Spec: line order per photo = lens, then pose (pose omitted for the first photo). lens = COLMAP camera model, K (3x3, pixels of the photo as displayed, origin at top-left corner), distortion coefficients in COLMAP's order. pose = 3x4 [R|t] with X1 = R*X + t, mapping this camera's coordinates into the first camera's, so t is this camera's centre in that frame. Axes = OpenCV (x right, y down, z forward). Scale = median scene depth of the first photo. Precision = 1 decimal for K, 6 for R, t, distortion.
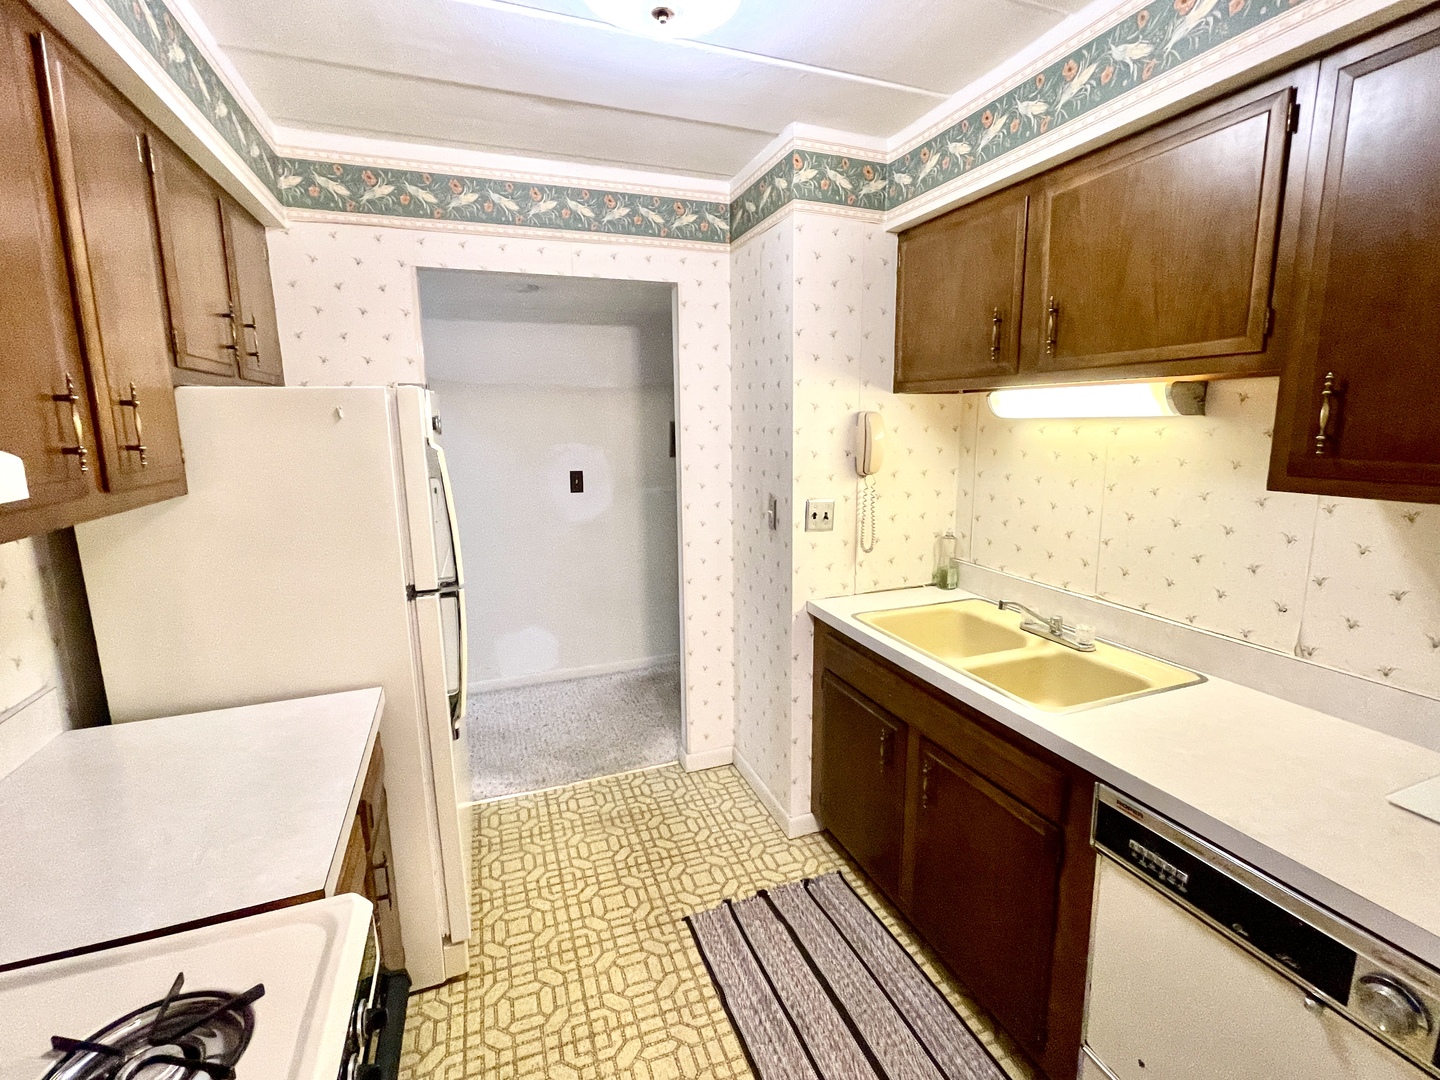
lens RADIAL K [[662.6, 0, 724.9], [0, 662.6, 534.7], [0, 0, 1]] dist [-0.017278, 0.001550]
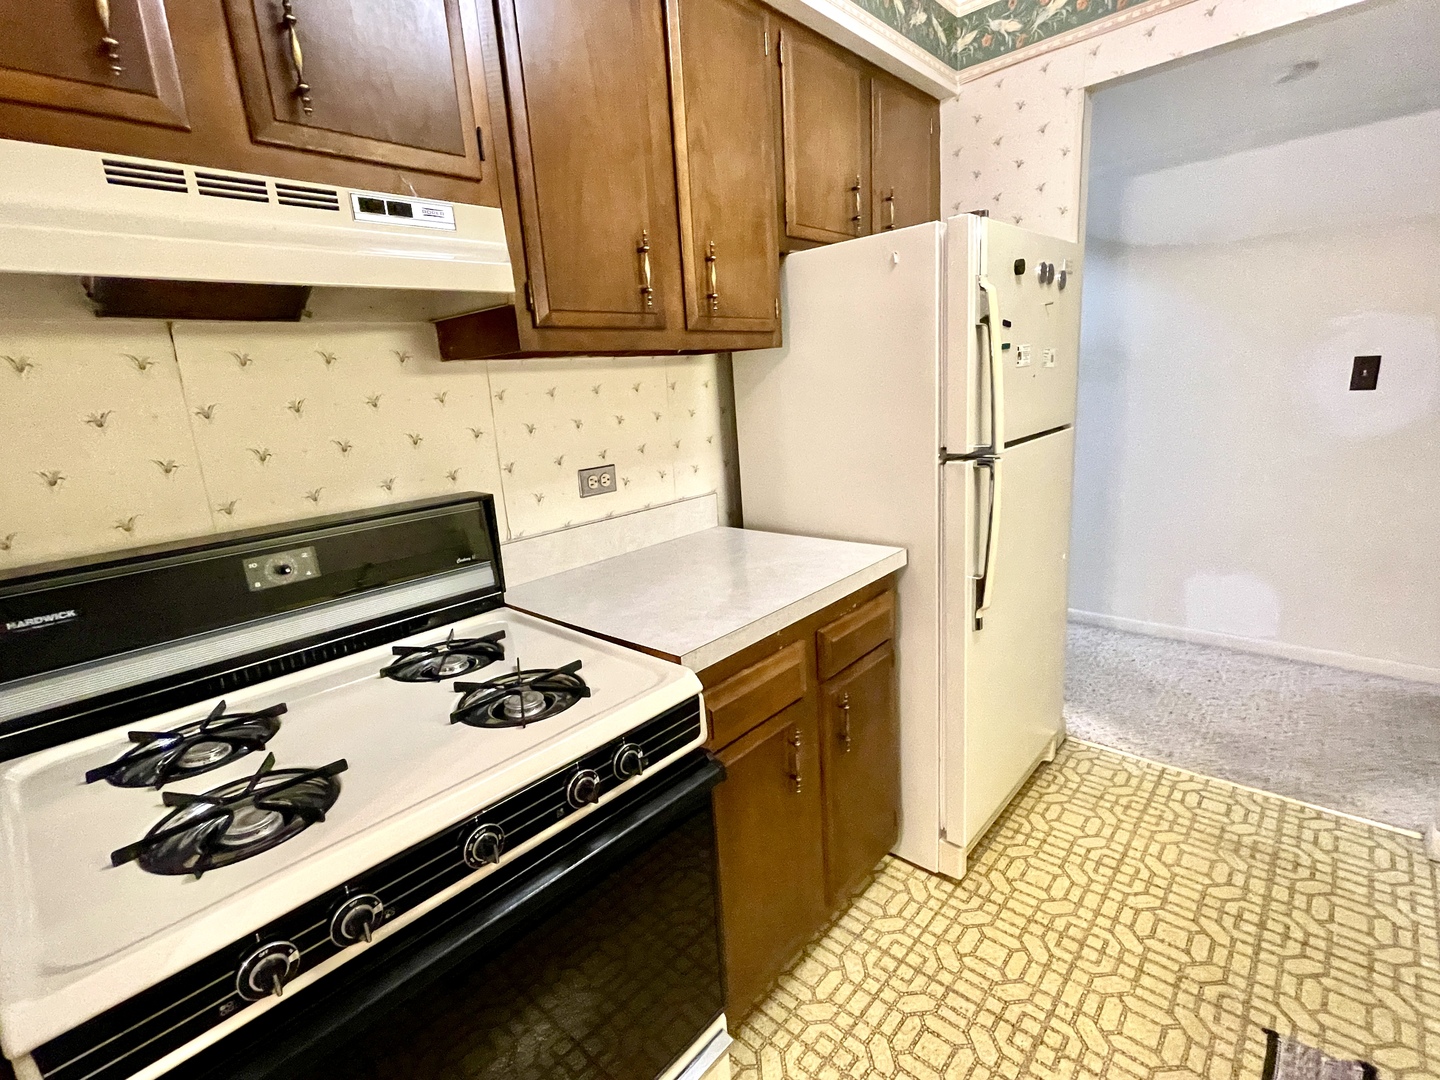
lens RADIAL K [[672.9, 0, 723.0], [0, 672.9, 536.1], [0, 0, 1]] dist [0.002877, -0.000819]
pose [[0.450643, 0.180504, -0.874265, 0.186587], [-0.095110, 0.983478, 0.154027, 0.066743], [0.887623, 0.013740, 0.460366, 0.234658]]
